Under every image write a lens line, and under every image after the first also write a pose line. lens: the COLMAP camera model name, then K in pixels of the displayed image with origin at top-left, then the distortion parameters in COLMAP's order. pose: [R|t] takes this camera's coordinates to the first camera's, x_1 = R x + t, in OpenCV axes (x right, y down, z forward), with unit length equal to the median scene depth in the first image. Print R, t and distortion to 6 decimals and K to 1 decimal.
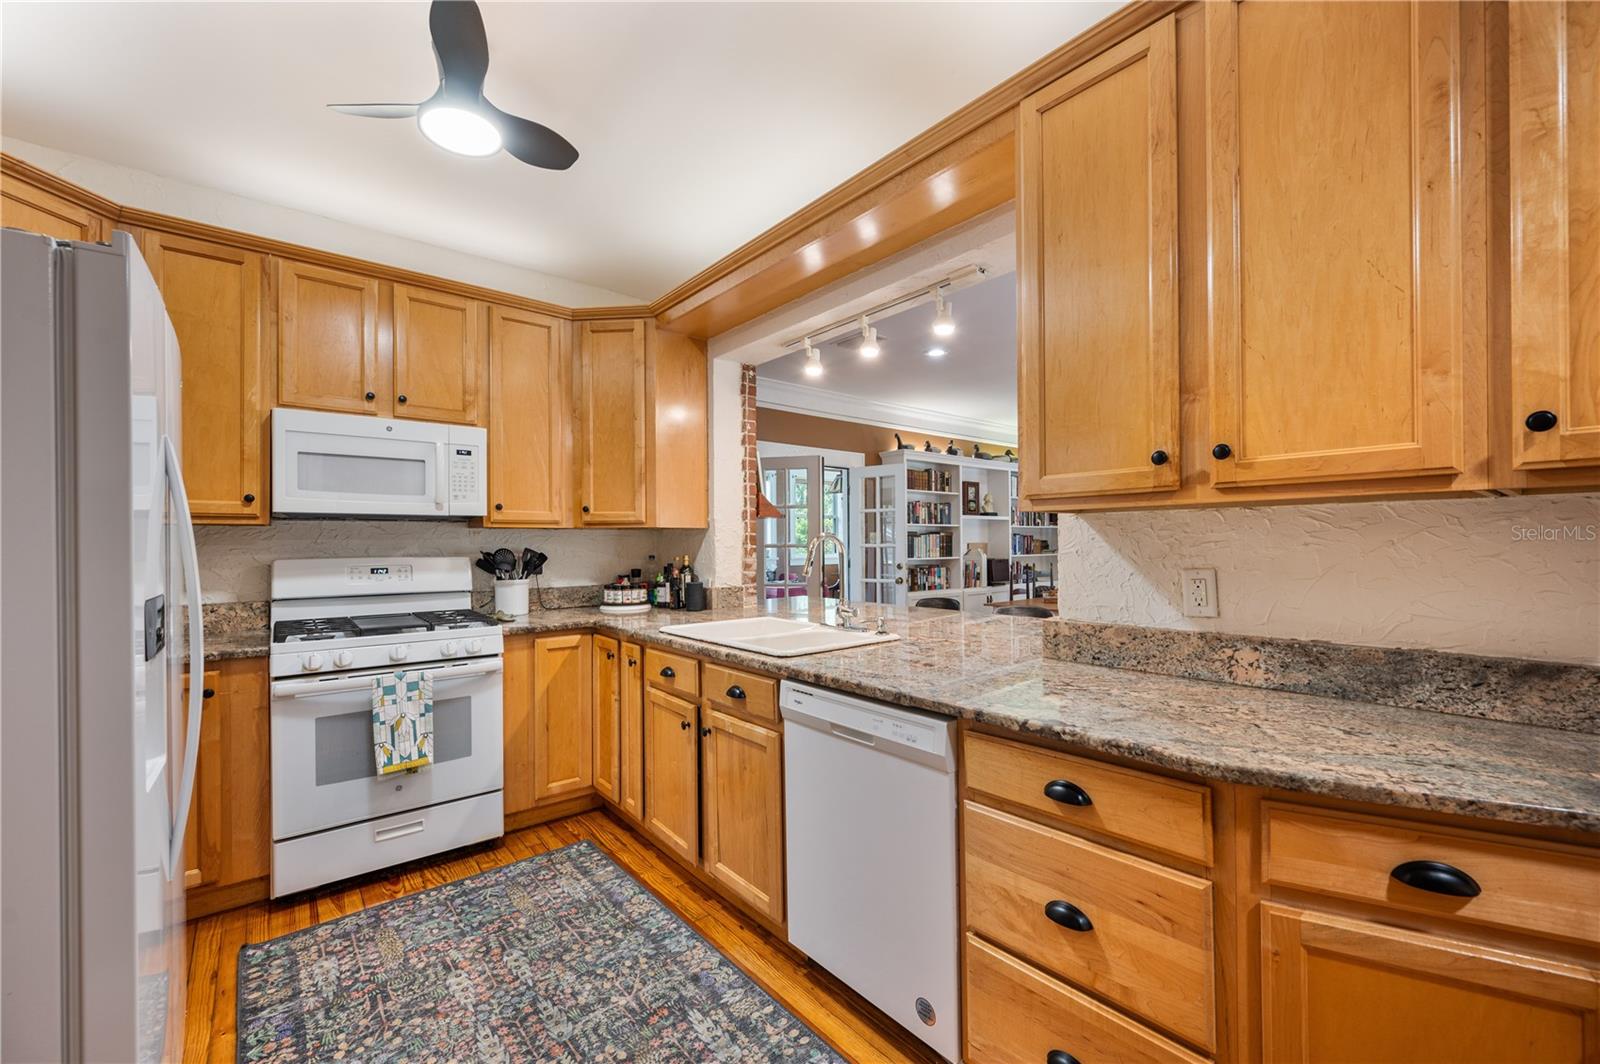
lens RADIAL K [[646.3, 0, 804.5], [0, 646.3, 541.2], [0, 0, 1]] dist [-0.003453, 0.001644]
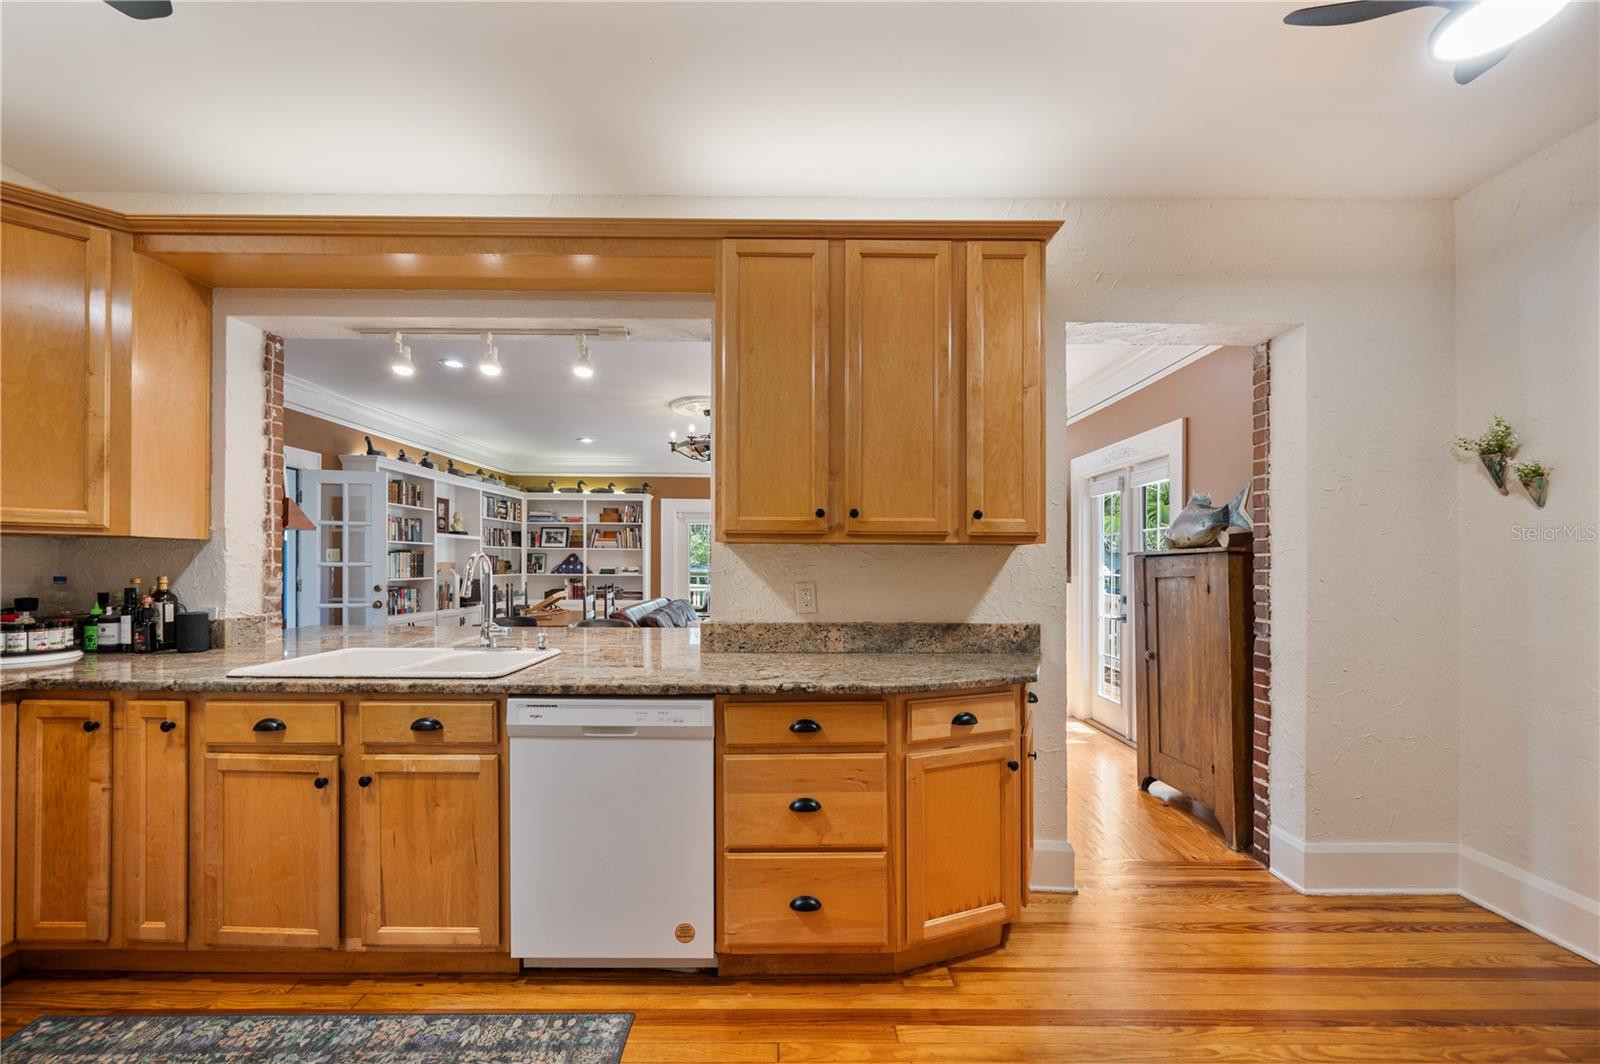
lens RADIAL K [[646.3, 0, 795.1], [0, 646.3, 554.4], [0, 0, 1]] dist [-0.003453, 0.001644]
pose [[0.641134, 0.021257, 0.767134, -0.390594], [-0.012565, 0.999773, -0.017202, 0.001256], [-0.767326, 0.001390, 0.641256, 0.010129]]
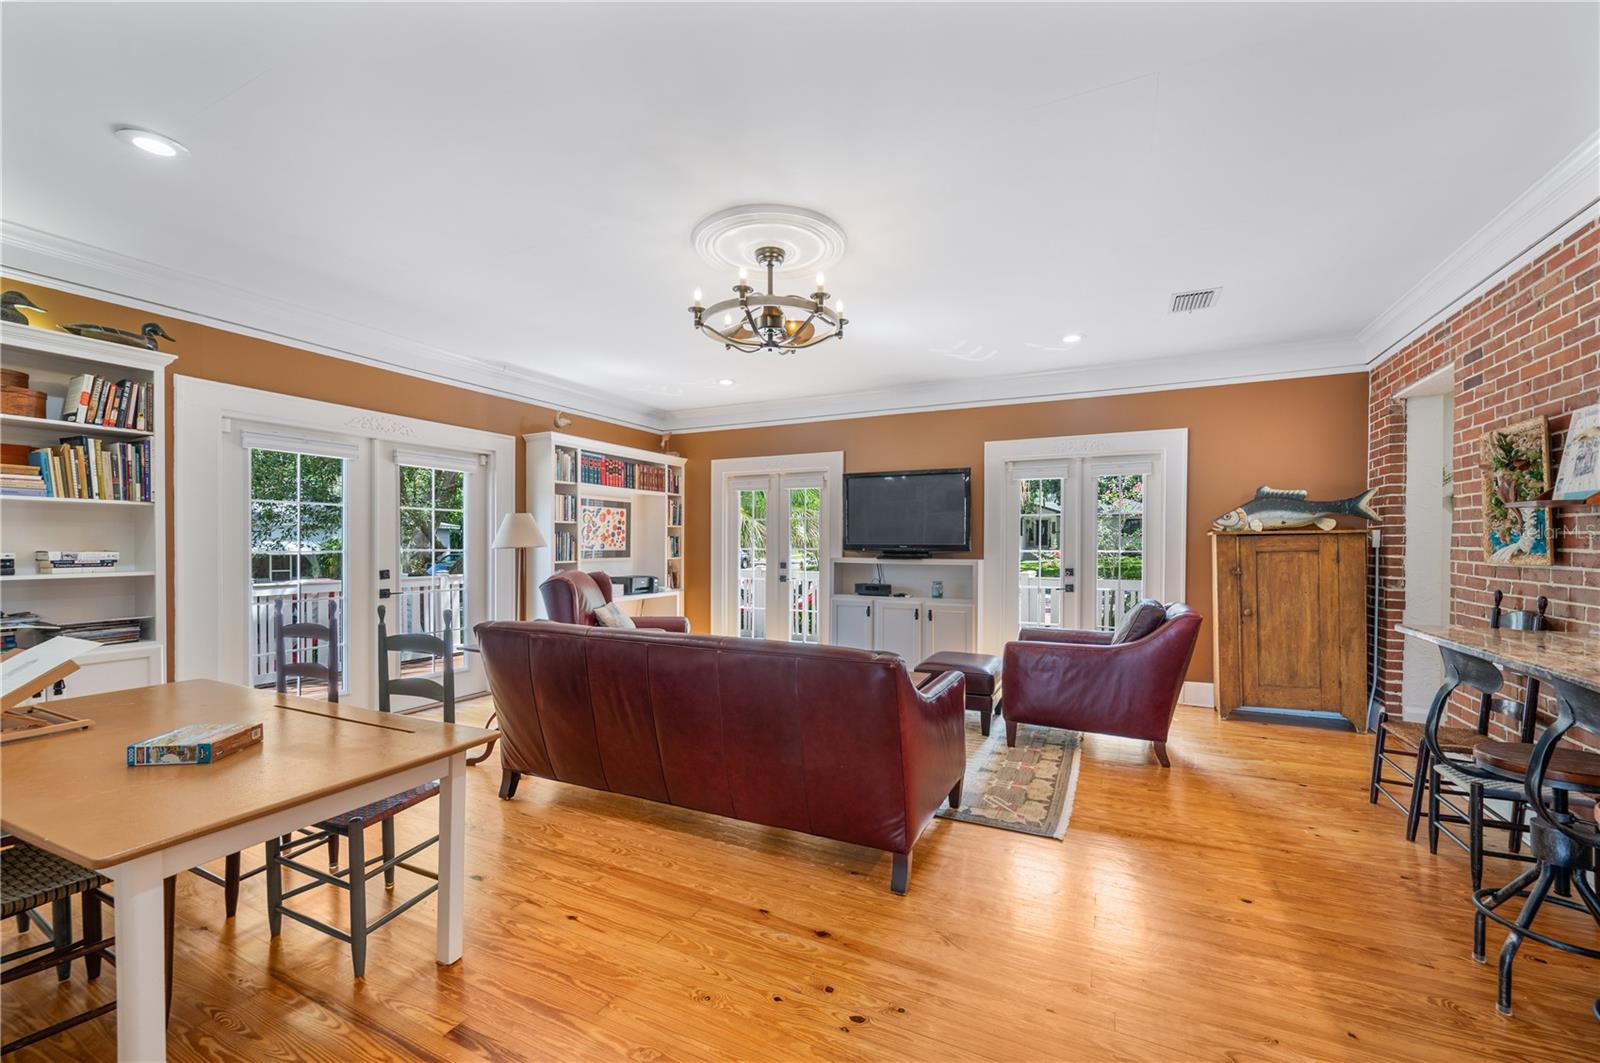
lens RADIAL K [[646.3, 0, 809.7], [0, 646.3, 542.9], [0, 0, 1]] dist [-0.003453, 0.001644]
pose [[-0.410441, 0.005832, 0.911868, 0.041698], [-0.002600, 0.999968, -0.007566, 0.009466], [-0.911883, -0.005476, -0.410413, 2.177028]]
